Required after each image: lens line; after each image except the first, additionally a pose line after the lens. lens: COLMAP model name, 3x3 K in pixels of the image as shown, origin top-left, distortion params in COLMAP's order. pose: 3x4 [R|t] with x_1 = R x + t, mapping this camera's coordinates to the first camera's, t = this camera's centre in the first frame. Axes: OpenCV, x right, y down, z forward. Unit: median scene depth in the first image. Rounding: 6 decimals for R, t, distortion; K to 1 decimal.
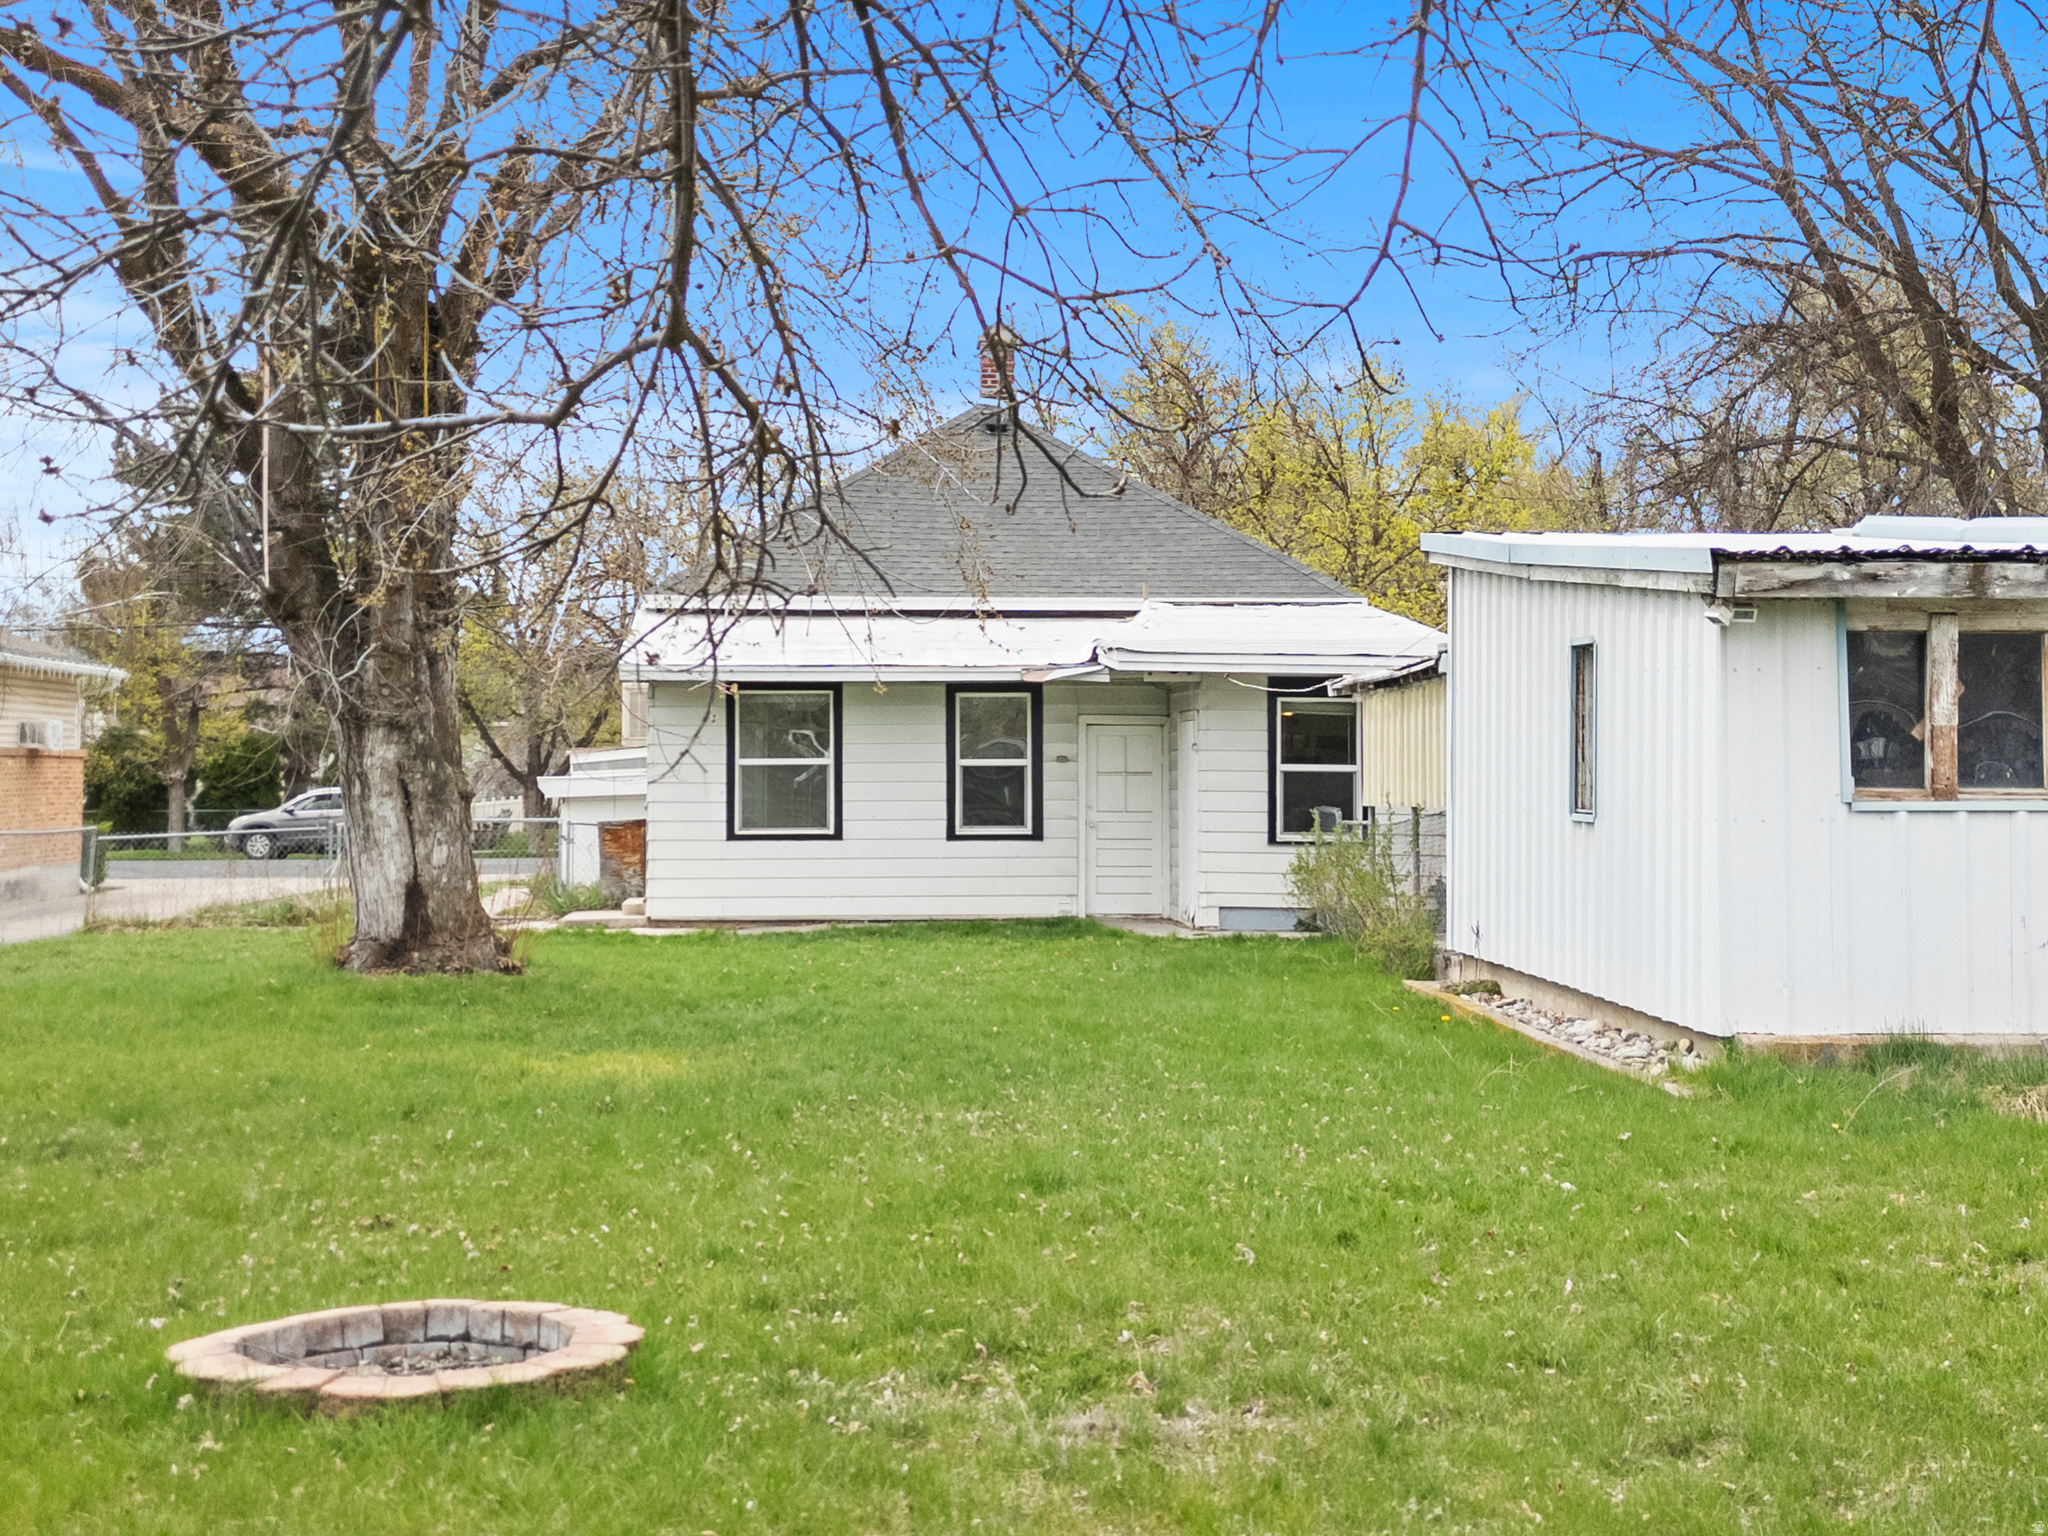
lens RADIAL K [[2838.4, 0, 1024.0], [0, 2838.4, 768.0], [0, 0, 1]] dist [0.140744, -0.022078]
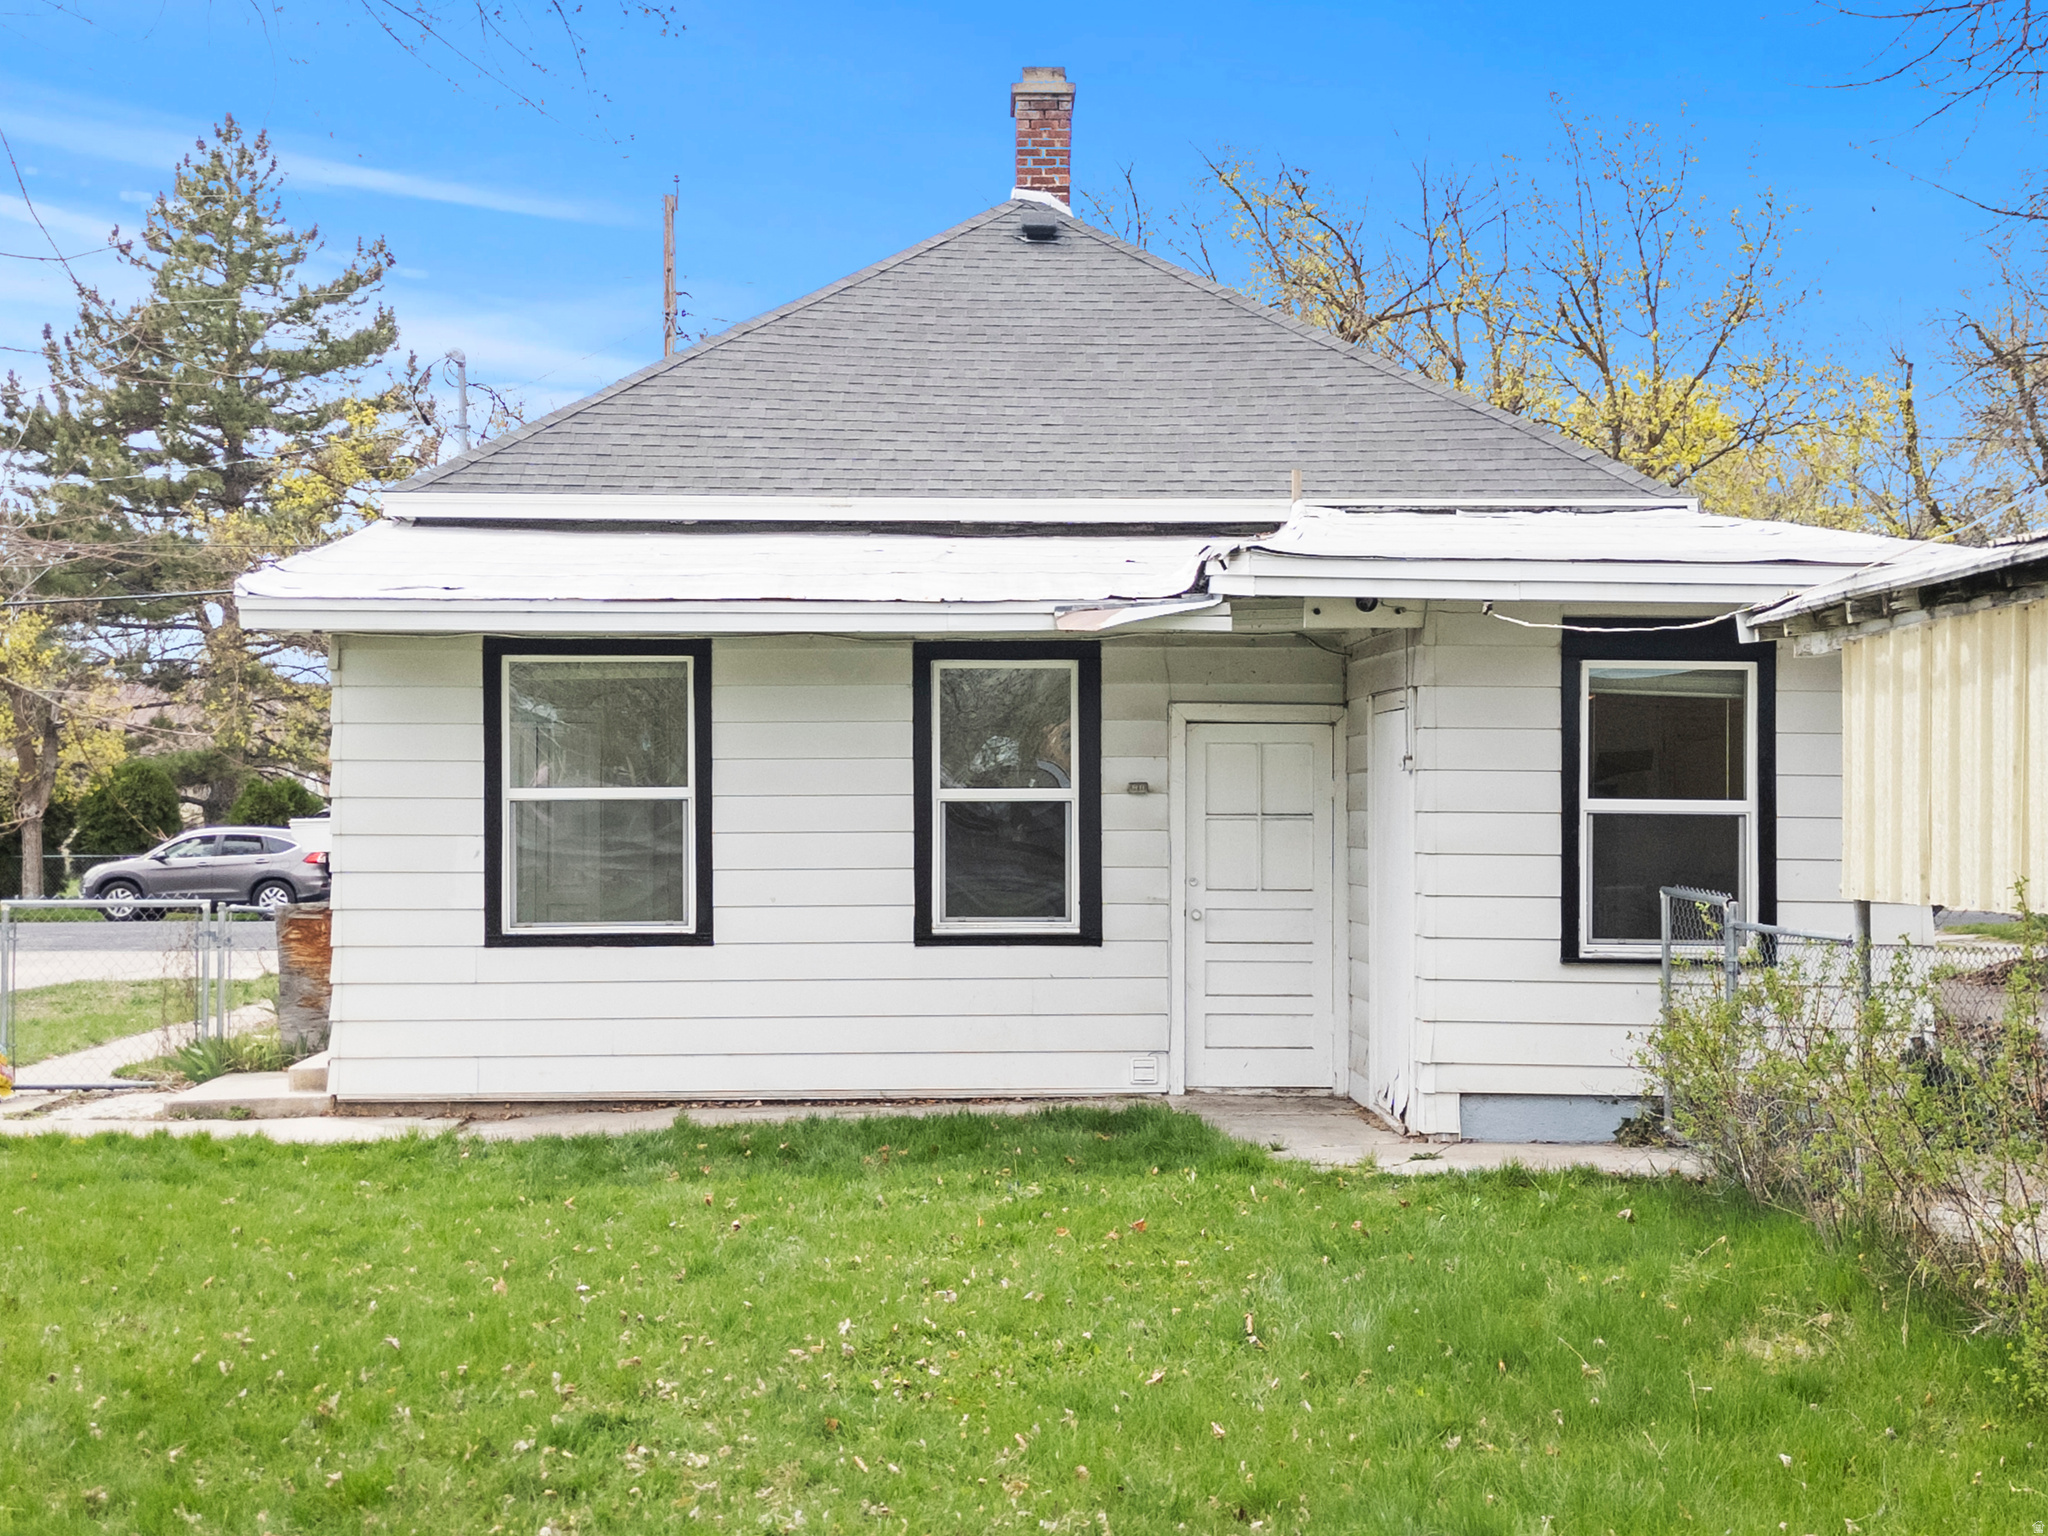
lens RADIAL K [[2838.4, 0, 1024.0], [0, 2838.4, 768.0], [0, 0, 1]] dist [0.140744, -0.022078]
pose [[0.999183, -0.000293, -0.040422, 0.013545], [-0.000164, 0.999936, -0.011302, -0.000942], [0.040423, 0.011300, 0.999119, 0.486261]]
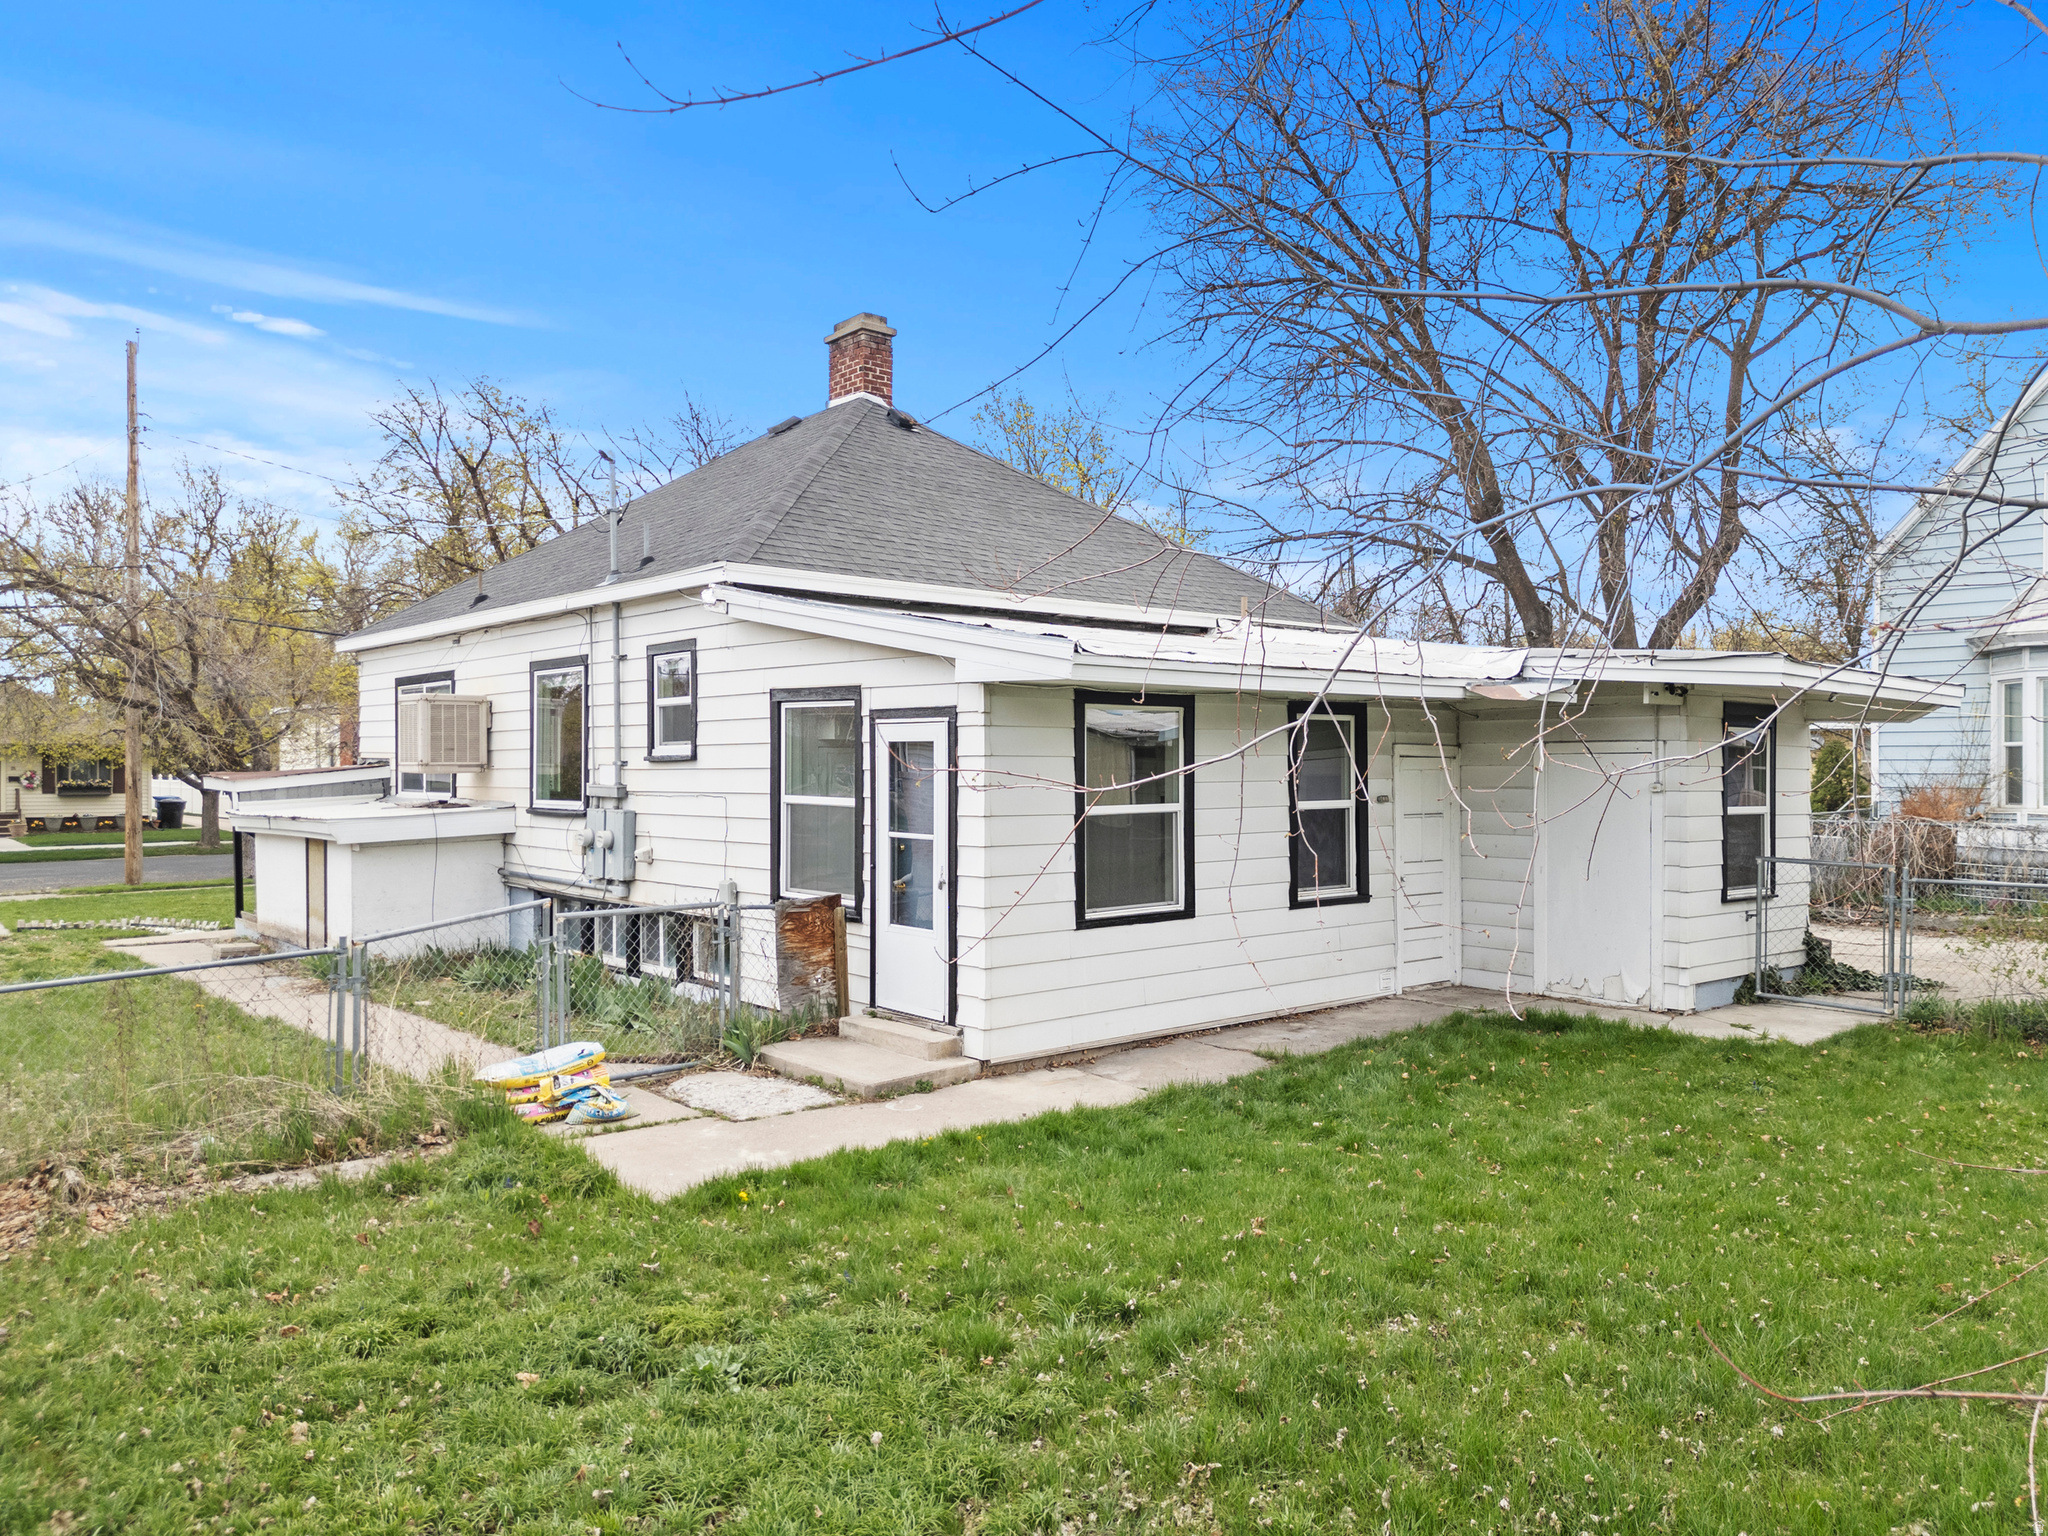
lens RADIAL K [[1480.8, 0, 1029.9], [0, 1480.8, 795.0], [0, 0, 1]] dist [0.109126, -0.001839]
pose [[0.796126, -0.012005, 0.605012, -0.320585], [-0.000365, 0.999793, 0.020319, -0.012803], [-0.605131, -0.016397, 0.795957, 0.730964]]
